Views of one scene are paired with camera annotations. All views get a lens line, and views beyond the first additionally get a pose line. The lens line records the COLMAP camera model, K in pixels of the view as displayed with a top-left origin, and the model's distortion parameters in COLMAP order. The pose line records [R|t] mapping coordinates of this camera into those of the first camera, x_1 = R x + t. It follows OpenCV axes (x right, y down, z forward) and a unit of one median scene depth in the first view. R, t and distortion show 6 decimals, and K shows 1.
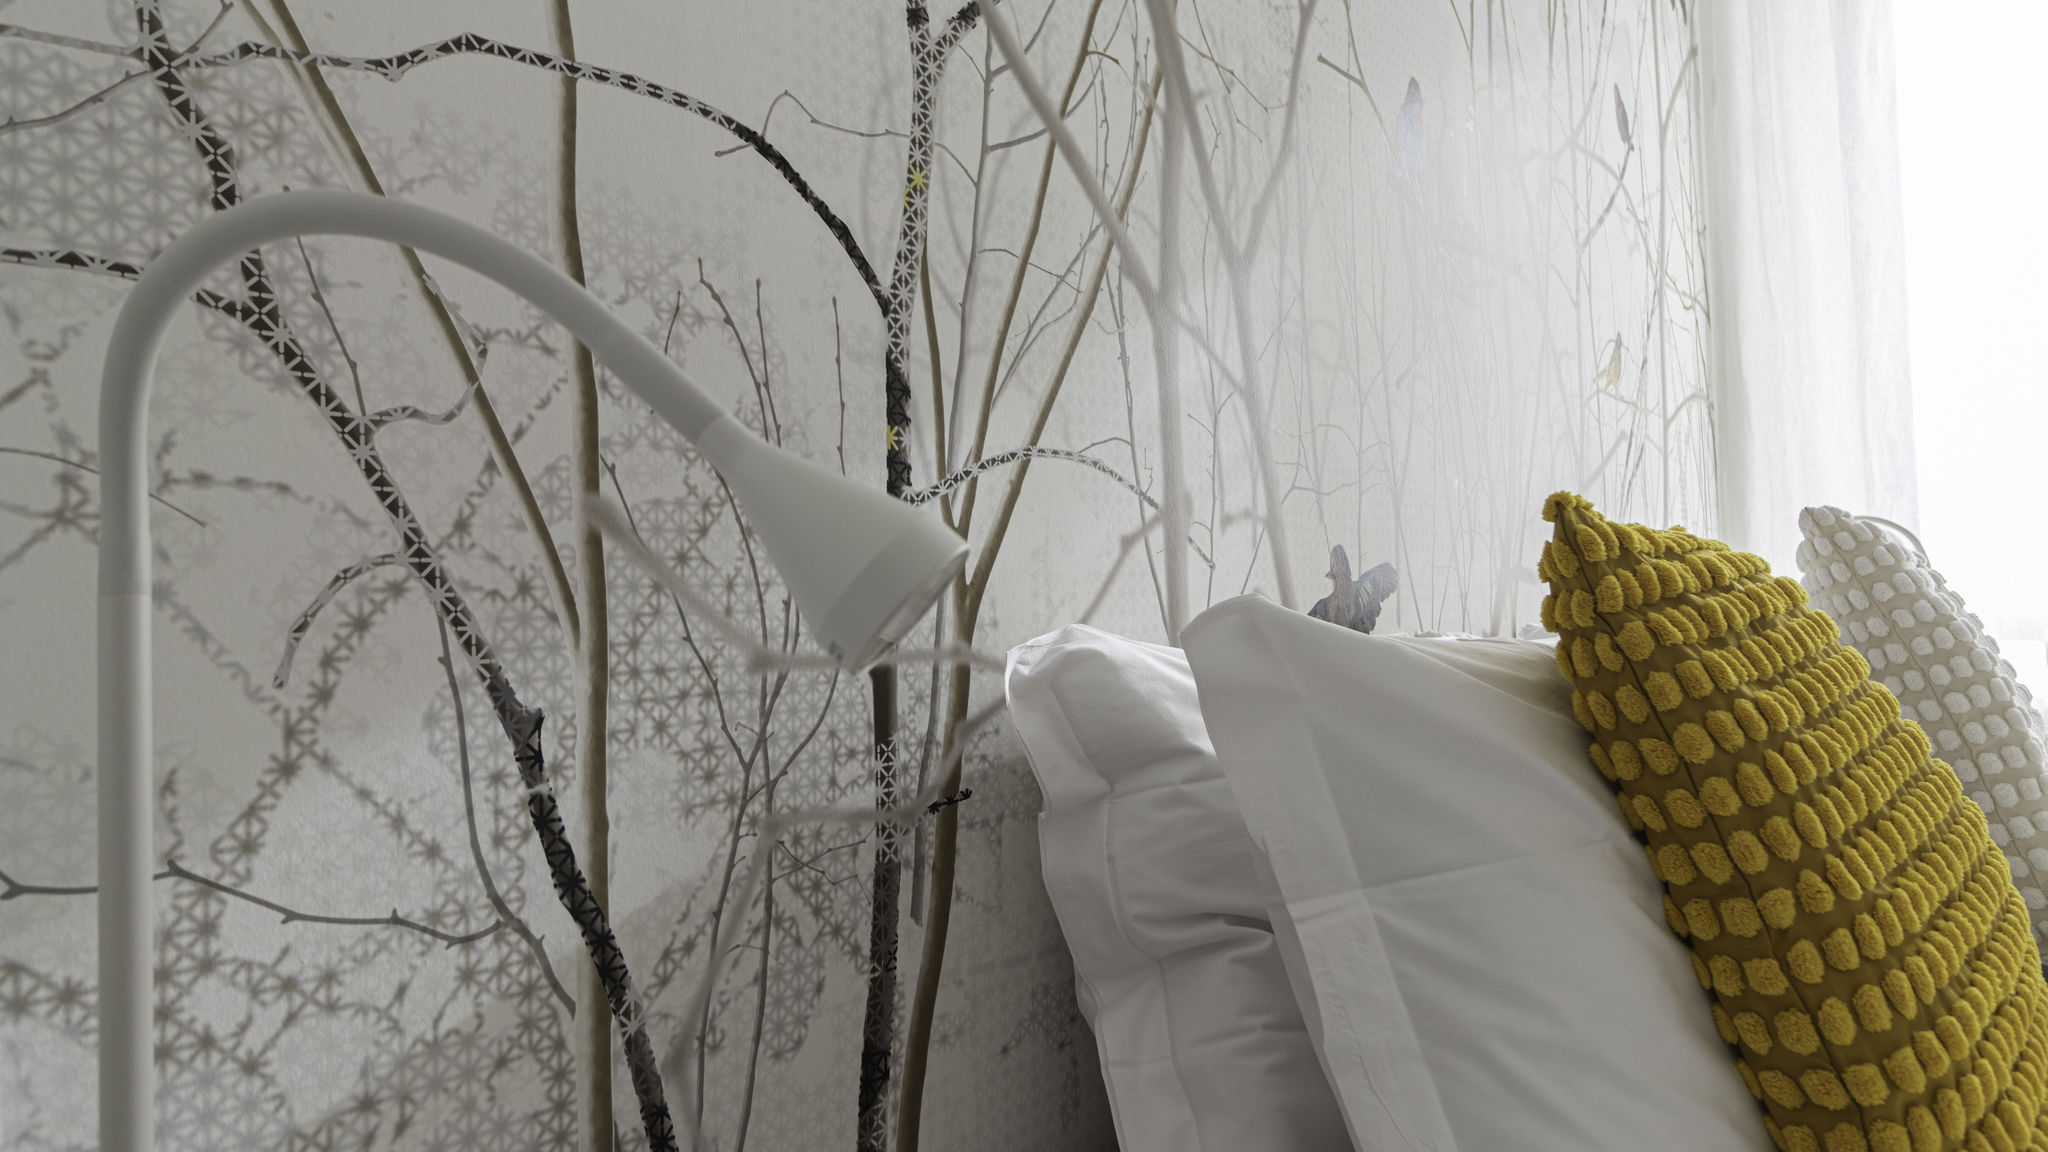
lens RADIAL K [[1246.3, 0, 1023.5], [0, 1246.3, 560.1], [0, 0, 1]] dist [0.000941, -0.002816]
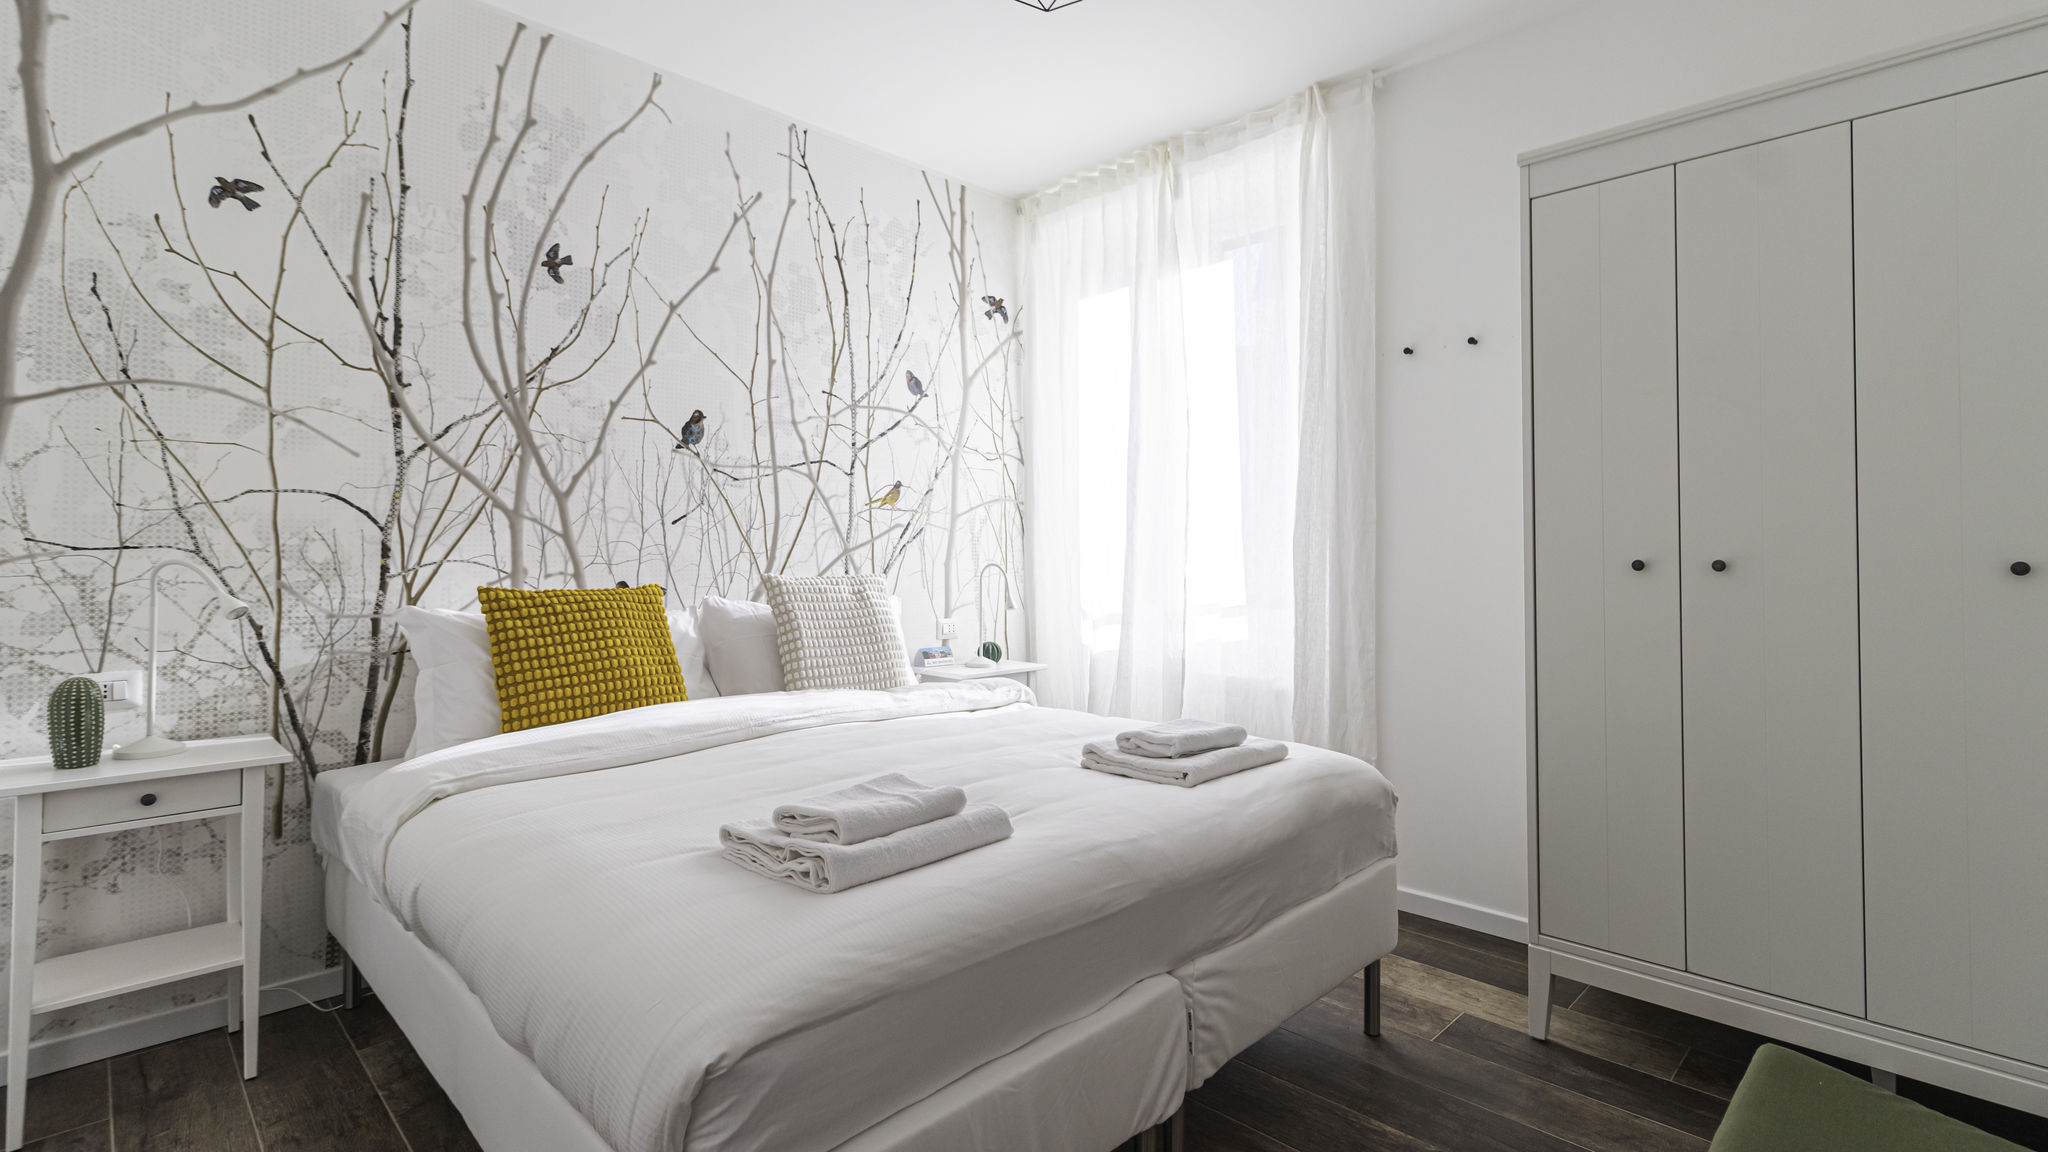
lens RADIAL K [[948.8, 0, 1030.3], [0, 948.8, 539.1], [0, 0, 1]] dist [-0.002524, 0.002184]
pose [[0.996765, 0.032557, -0.073482, 2.196656], [-0.031481, 0.999380, 0.015748, -0.283060], [0.073949, -0.013383, 0.997172, -1.900583]]
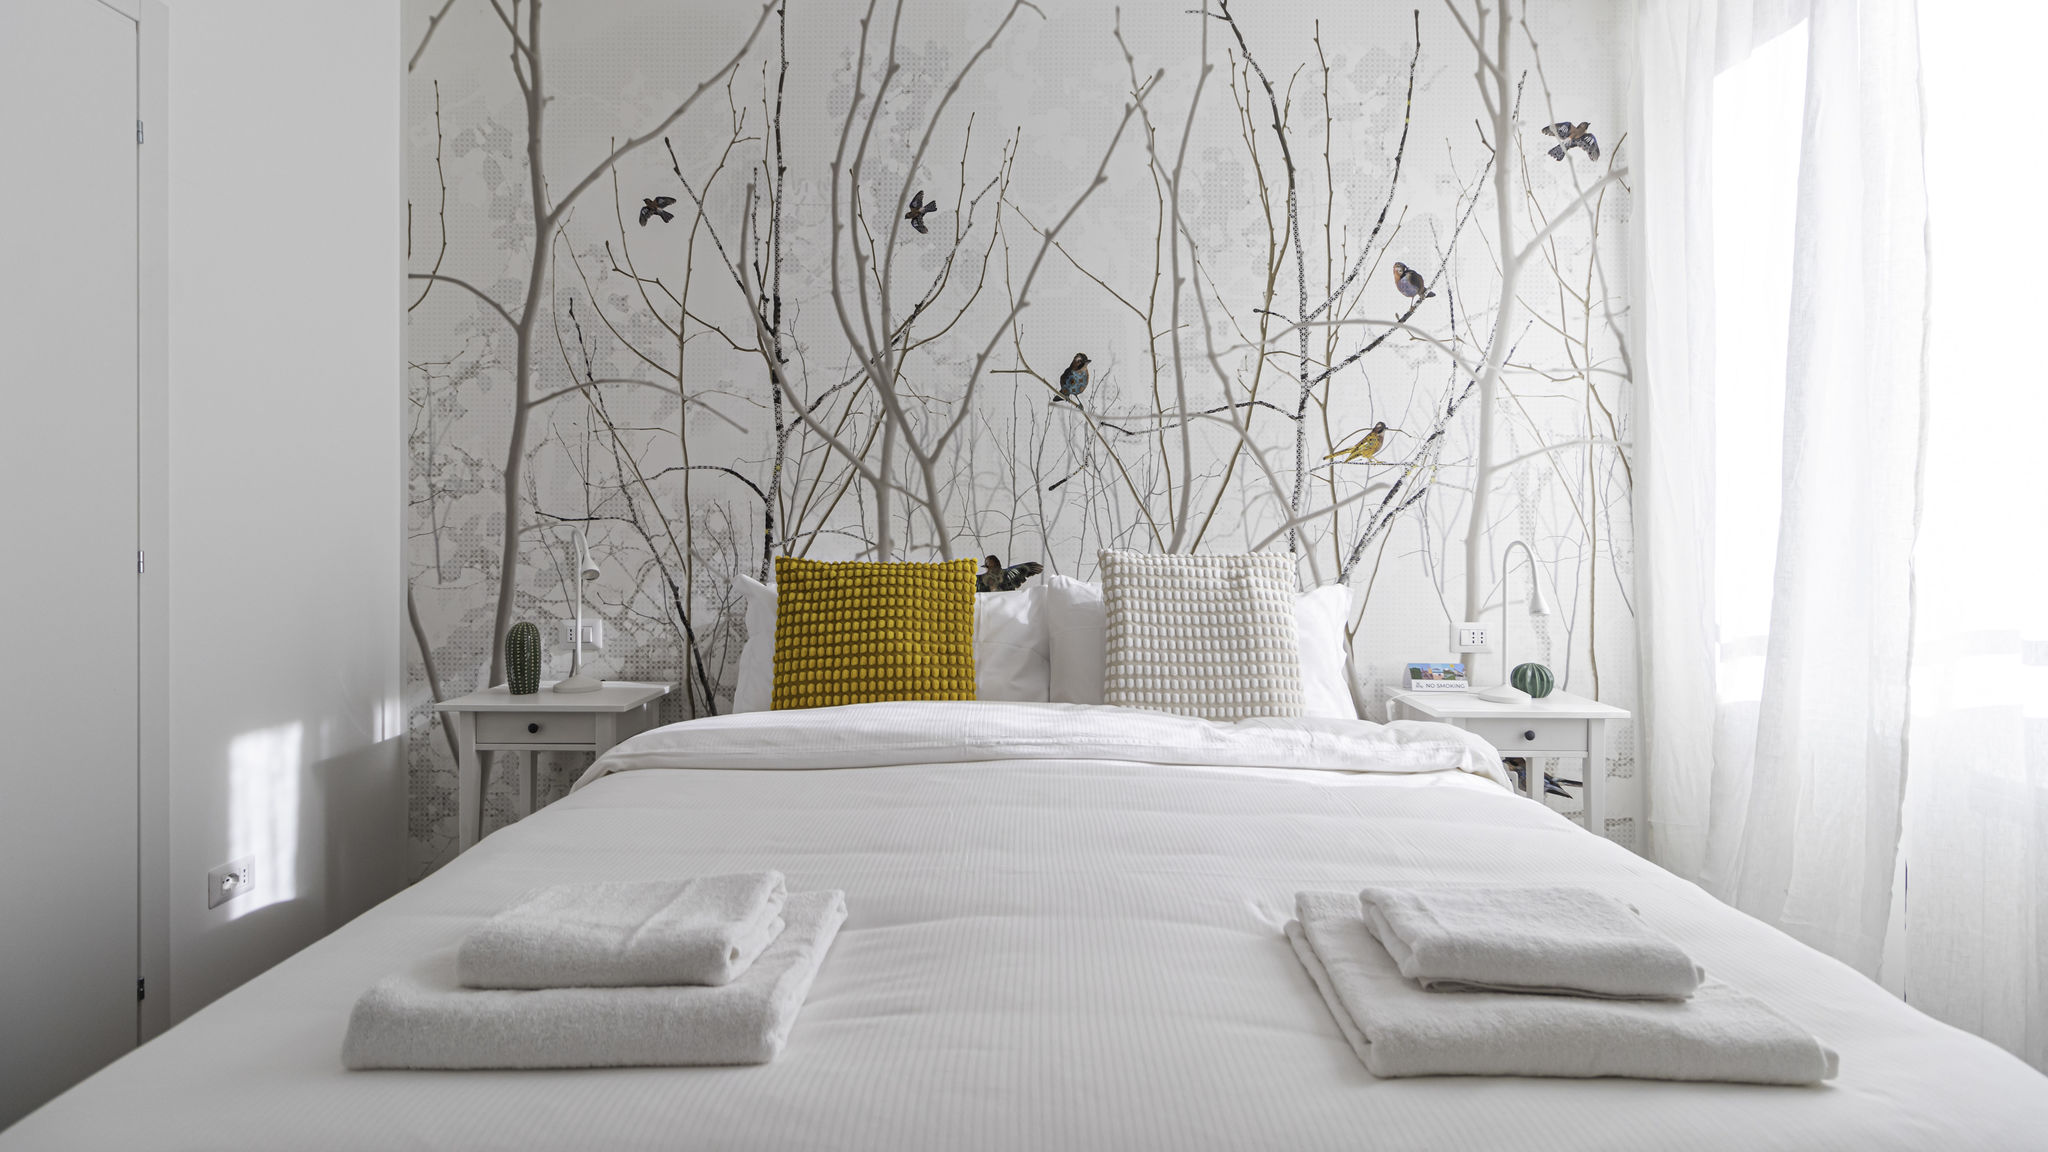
lens RADIAL K [[948.8, 0, 1030.1], [0, 948.8, 538.6], [0, 0, 1]] dist [-0.002524, 0.002184]
pose [[0.639055, 0.039715, -0.768135, 2.939772], [-0.002104, 0.998753, 0.049888, -0.235572], [0.769158, -0.030265, 0.638341, -0.379587]]
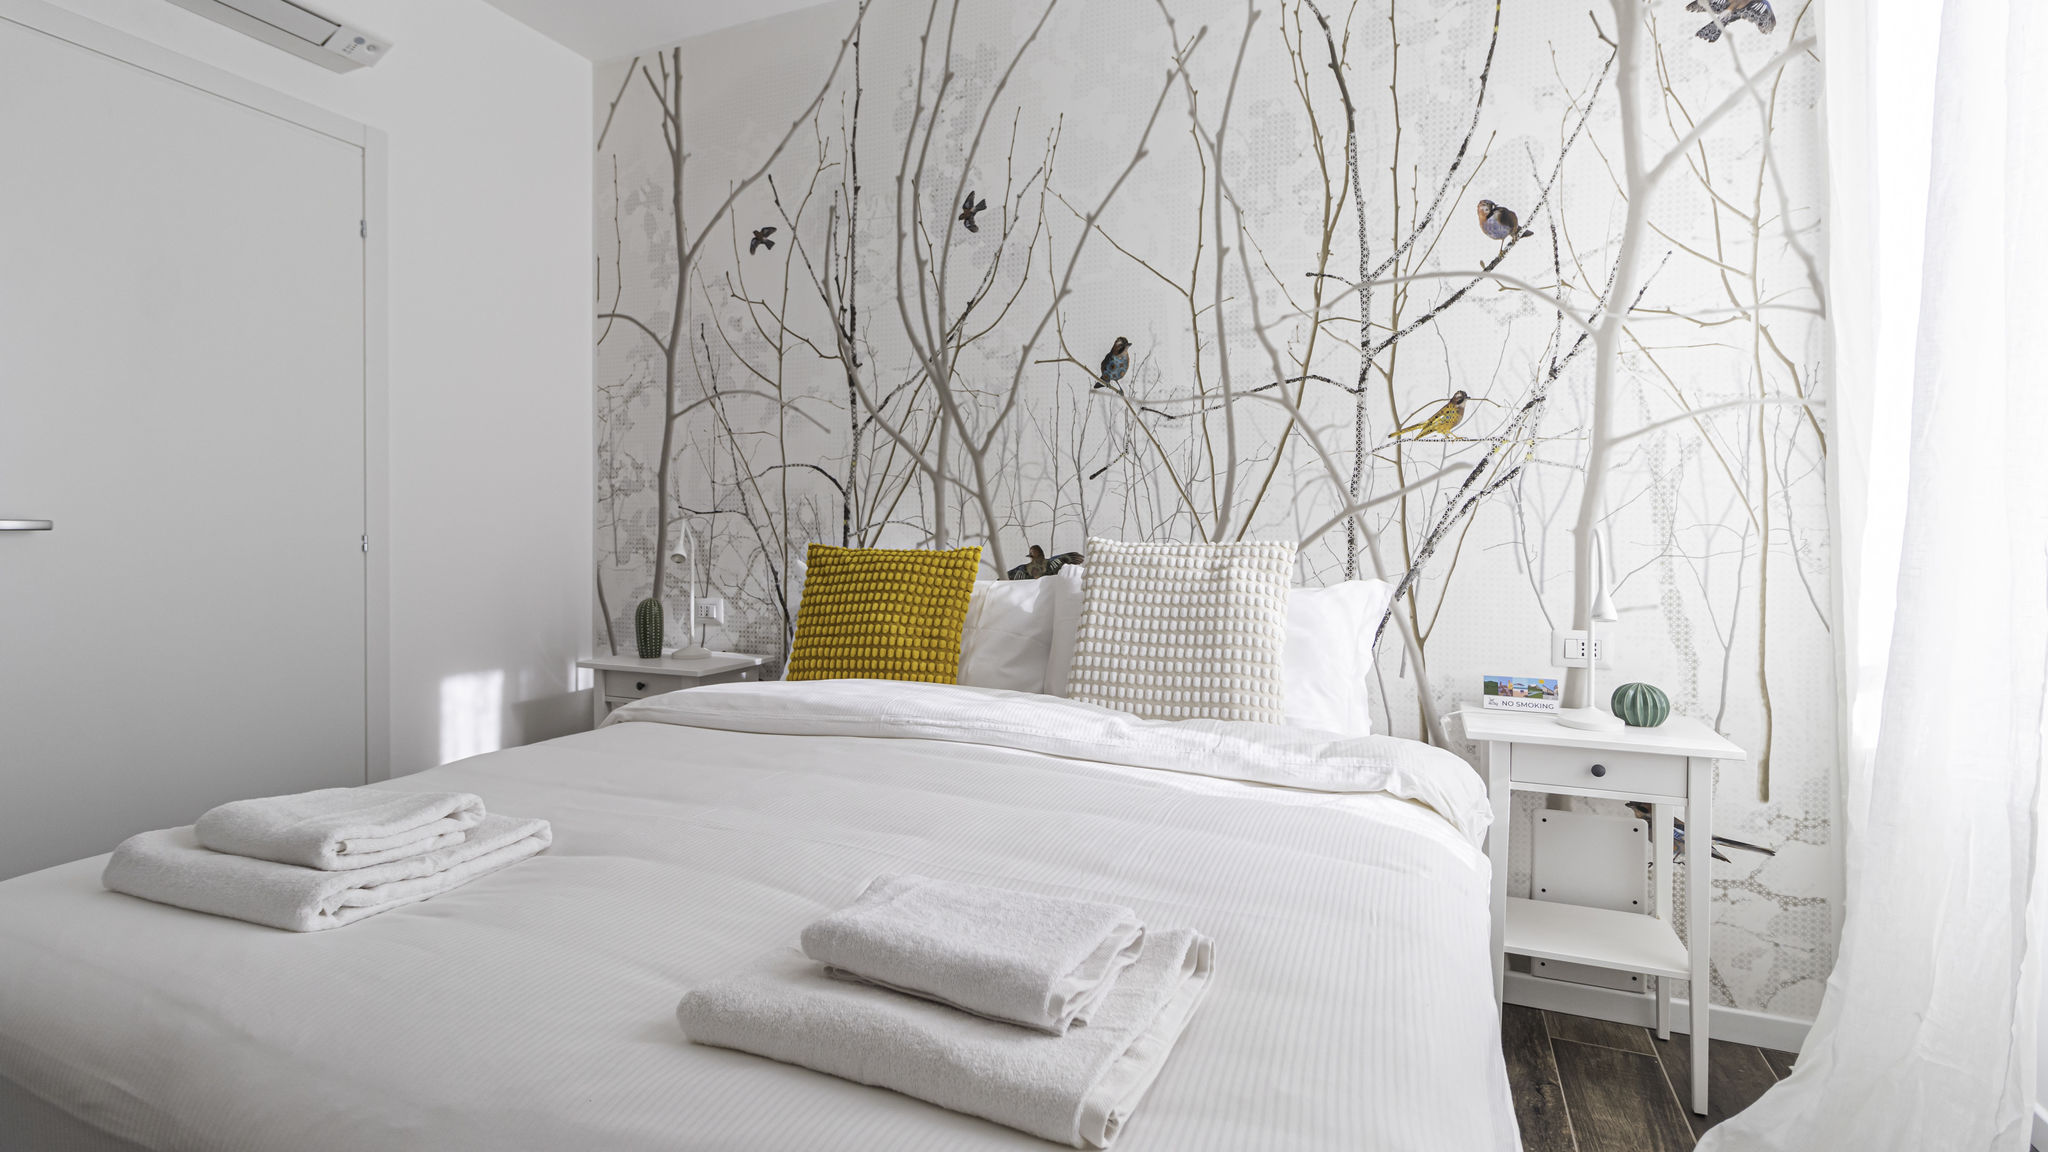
lens RADIAL K [[948.8, 0, 1023.0], [0, 948.8, 543.7], [0, 0, 1]] dist [-0.002524, 0.002184]
pose [[0.303599, 0.043757, -0.951795, 3.446960], [0.012839, 0.998666, 0.050008, -0.185521], [0.952713, -0.027403, 0.302632, 0.550893]]
